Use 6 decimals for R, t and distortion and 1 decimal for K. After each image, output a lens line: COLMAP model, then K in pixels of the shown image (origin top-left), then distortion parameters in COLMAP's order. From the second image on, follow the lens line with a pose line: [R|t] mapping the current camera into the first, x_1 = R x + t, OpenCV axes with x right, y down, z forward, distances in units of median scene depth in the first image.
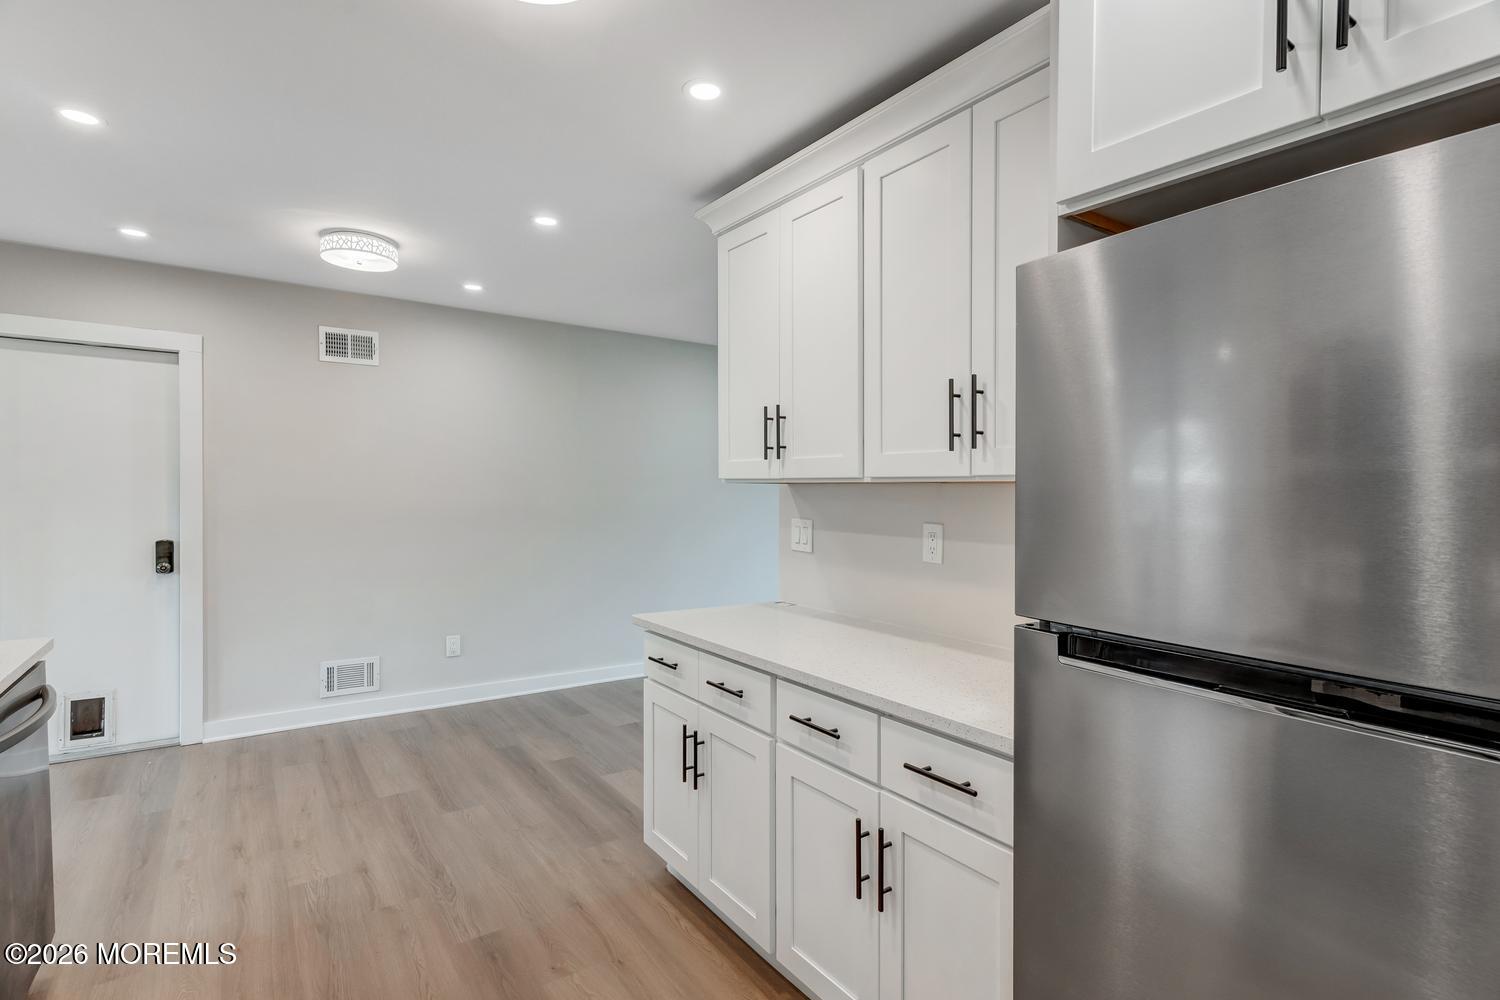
lens RADIAL K [[731.1, 0, 750.0], [0, 731.1, 500.0], [0, 0, 1]] dist [-0.005270, -0.000721]
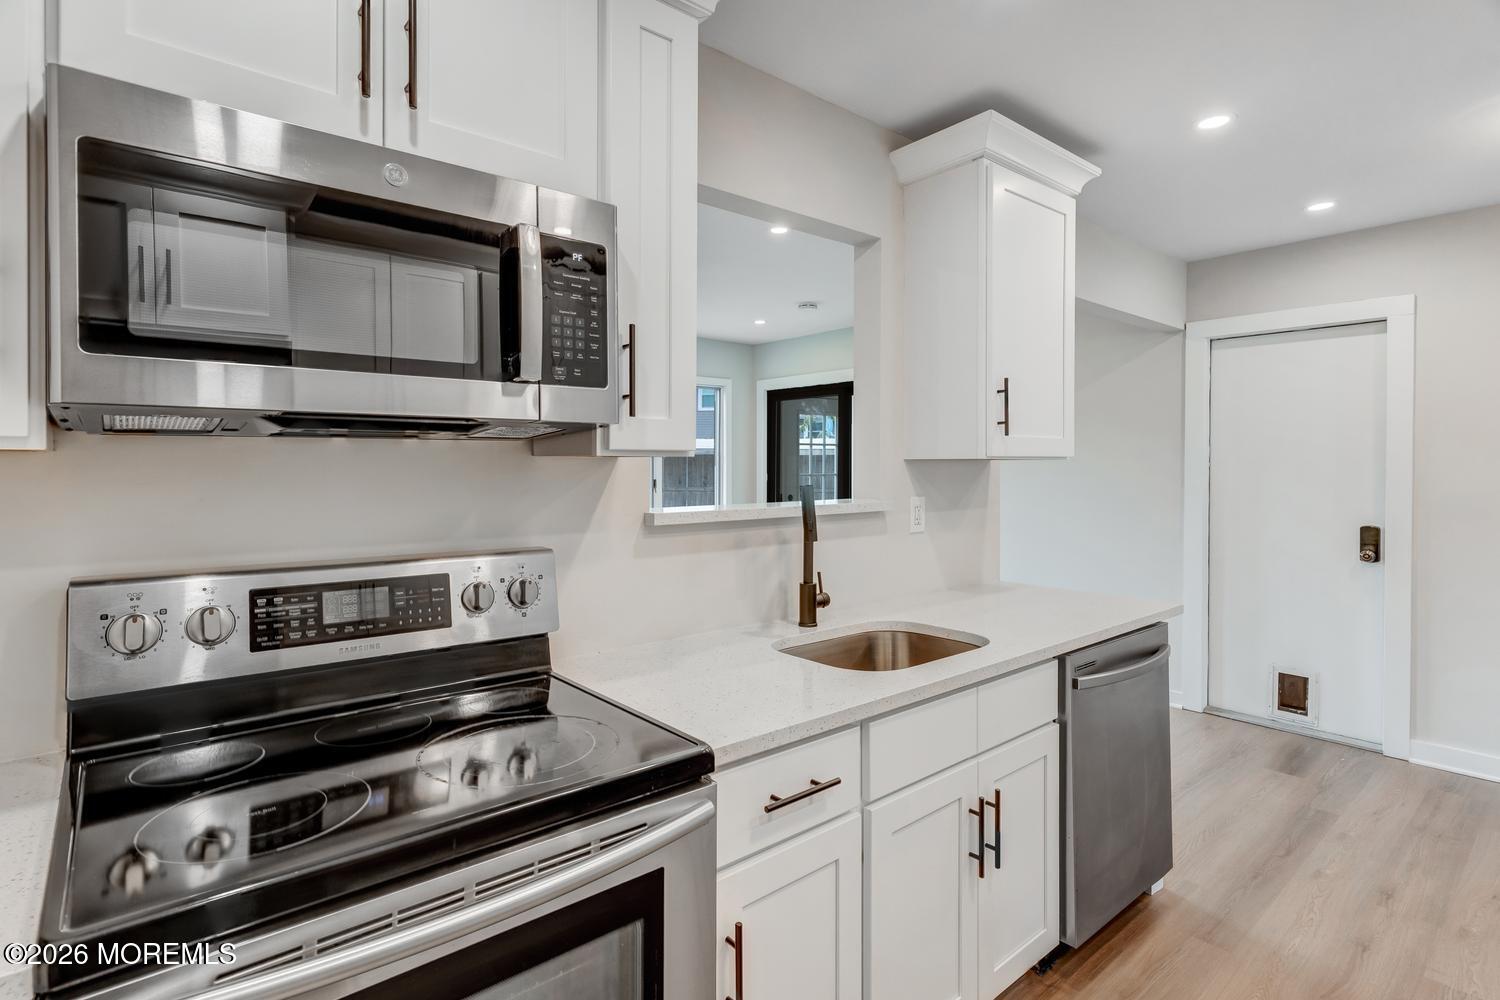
lens RADIAL K [[744.0, 0, 750.6], [0, 744.0, 479.0], [0, 0, 1]] dist [-0.001267, -0.000517]
pose [[0.088346, 0.009965, -0.996040, 0.085628], [-0.015107, 0.999848, 0.008663, -0.001174], [0.995975, 0.014282, 0.088484, 0.178296]]
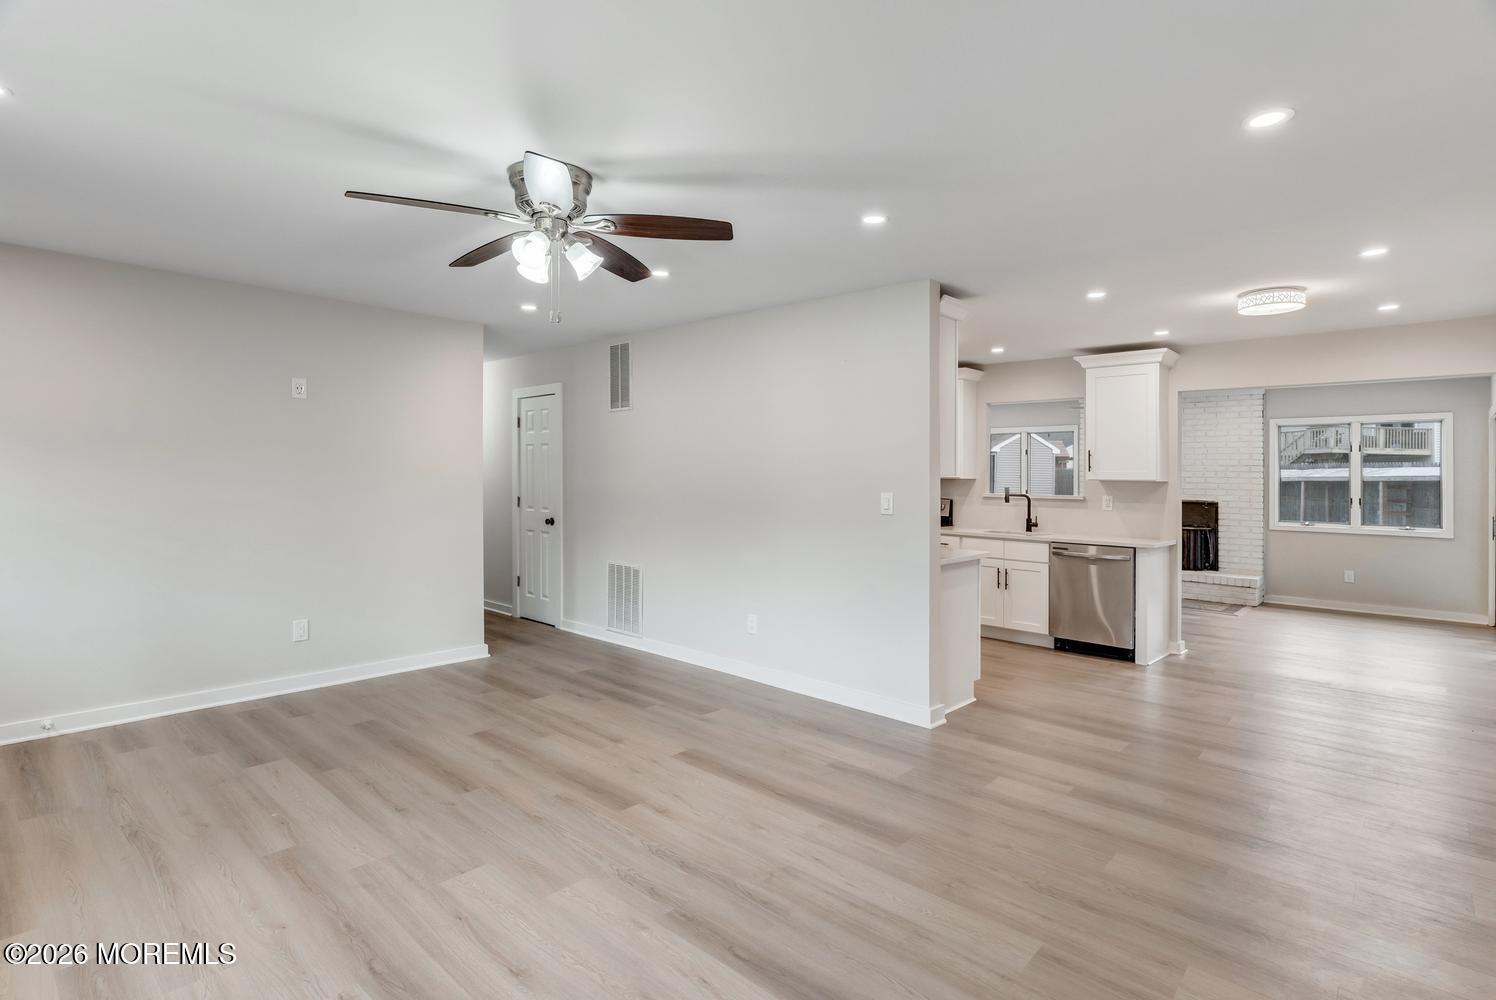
lens RADIAL K [[730.8, 0, 745.1], [0, 730.8, 490.1], [0, 0, 1]] dist [0.004536, 0.001094]
pose [[-0.977968, -0.024878, -0.207266, 0.745329], [-0.031205, 0.999140, 0.027315, -0.019414], [0.206409, 0.033181, -0.977903, 2.442450]]
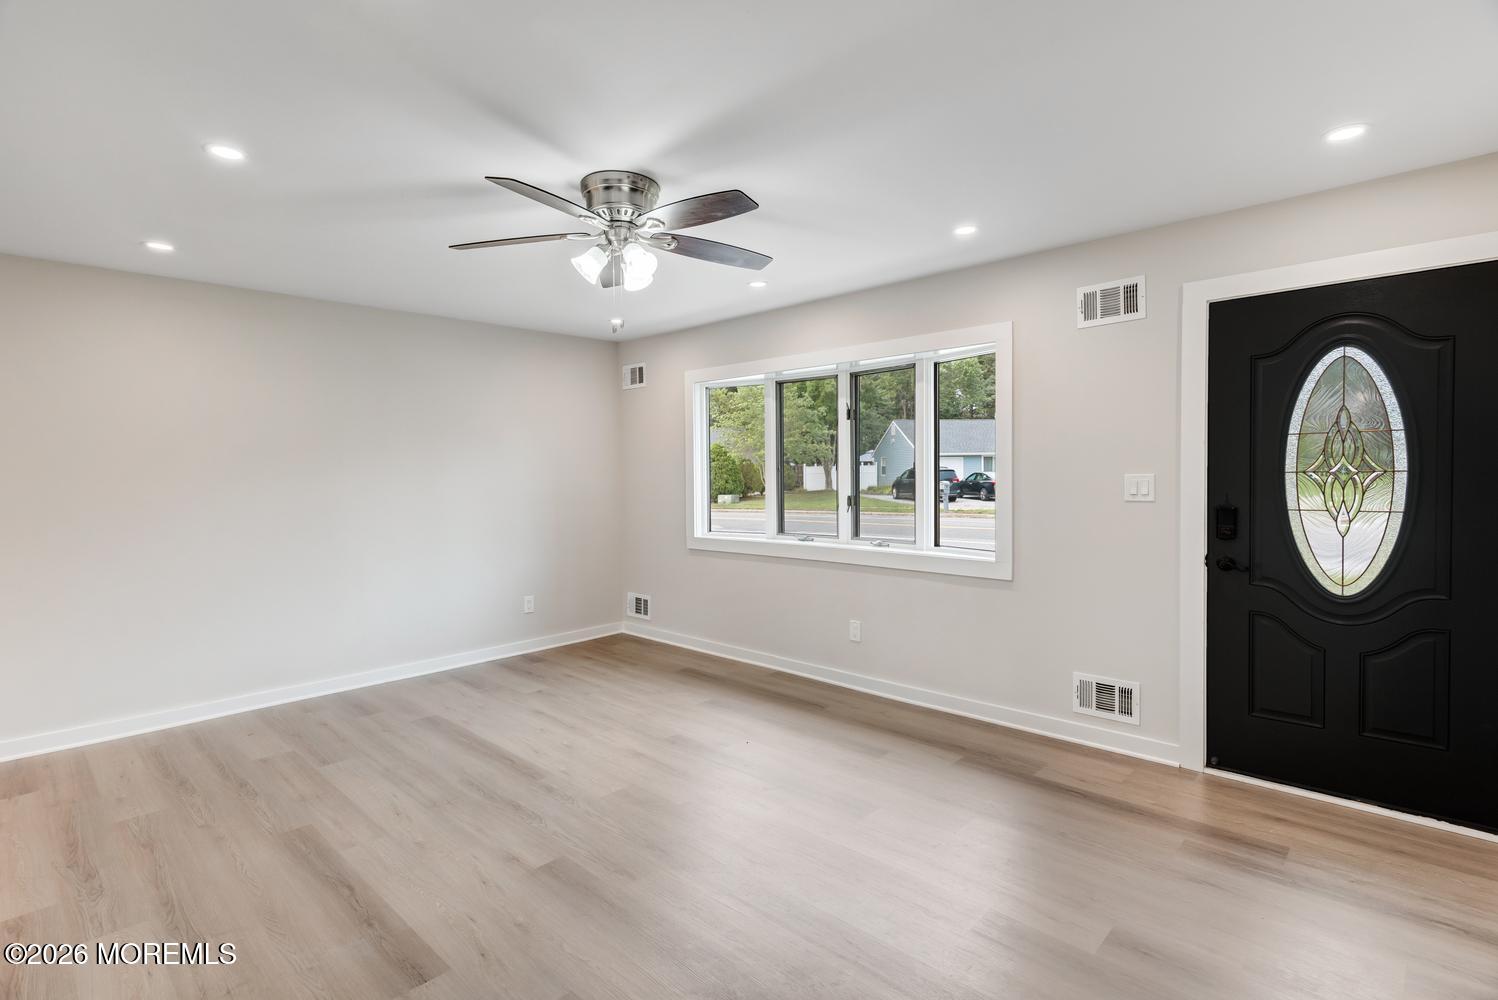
lens RADIAL K [[736.7, 0, 745.5], [0, 736.7, 499.9], [0, 0, 1]] dist [0.002683, 0.000602]
pose [[0.983509, -0.035775, 0.177284, 0.773849], [0.031694, 0.999165, 0.025801, 0.007385], [-0.178059, -0.019757, 0.983821, 0.390027]]
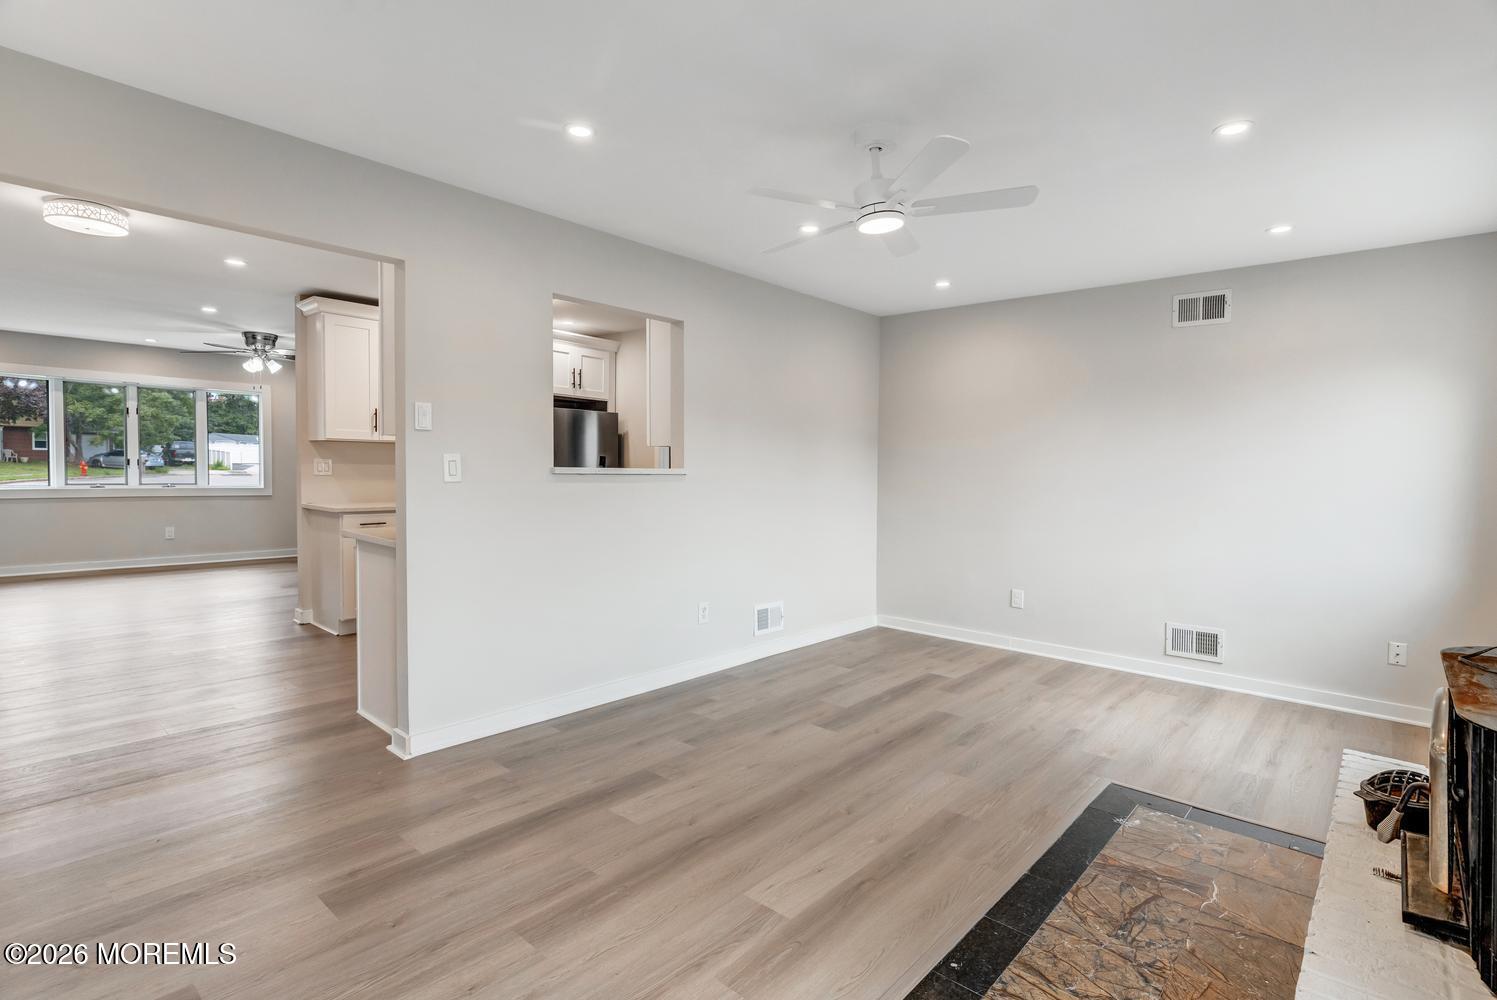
lens RADIAL K [[736.2, 0, 745.0], [0, 736.2, 499.9], [0, 0, 1]] dist [0.002683, 0.000602]
pose [[-0.232442, -0.066141, 0.970359, -2.172999], [-0.009591, 0.997792, 0.065713, -0.004022], [-0.972563, 0.005968, -0.232563, 0.375863]]
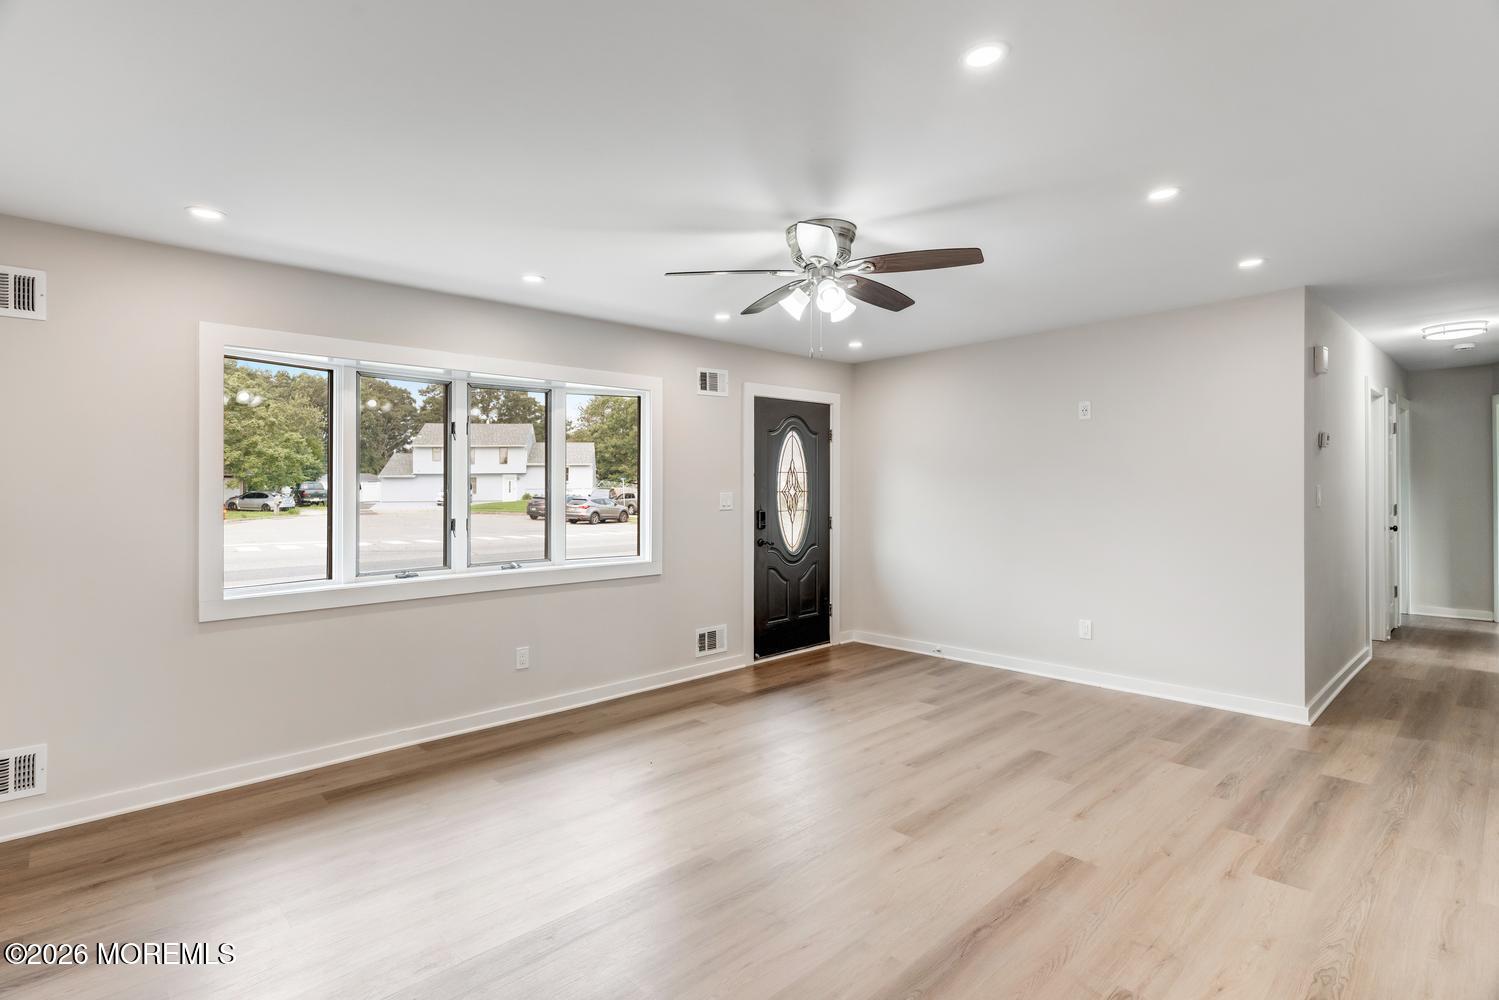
lens RADIAL K [[733.8, 0, 752.2], [0, 733.8, 494.7], [0, 0, 1]] dist [0.001011, 0.000520]
pose [[-0.143299, -0.022100, 0.989433, -0.319353], [0.020993, 0.999458, 0.025365, -0.026178], [-0.989457, 0.024406, -0.142757, 1.700966]]
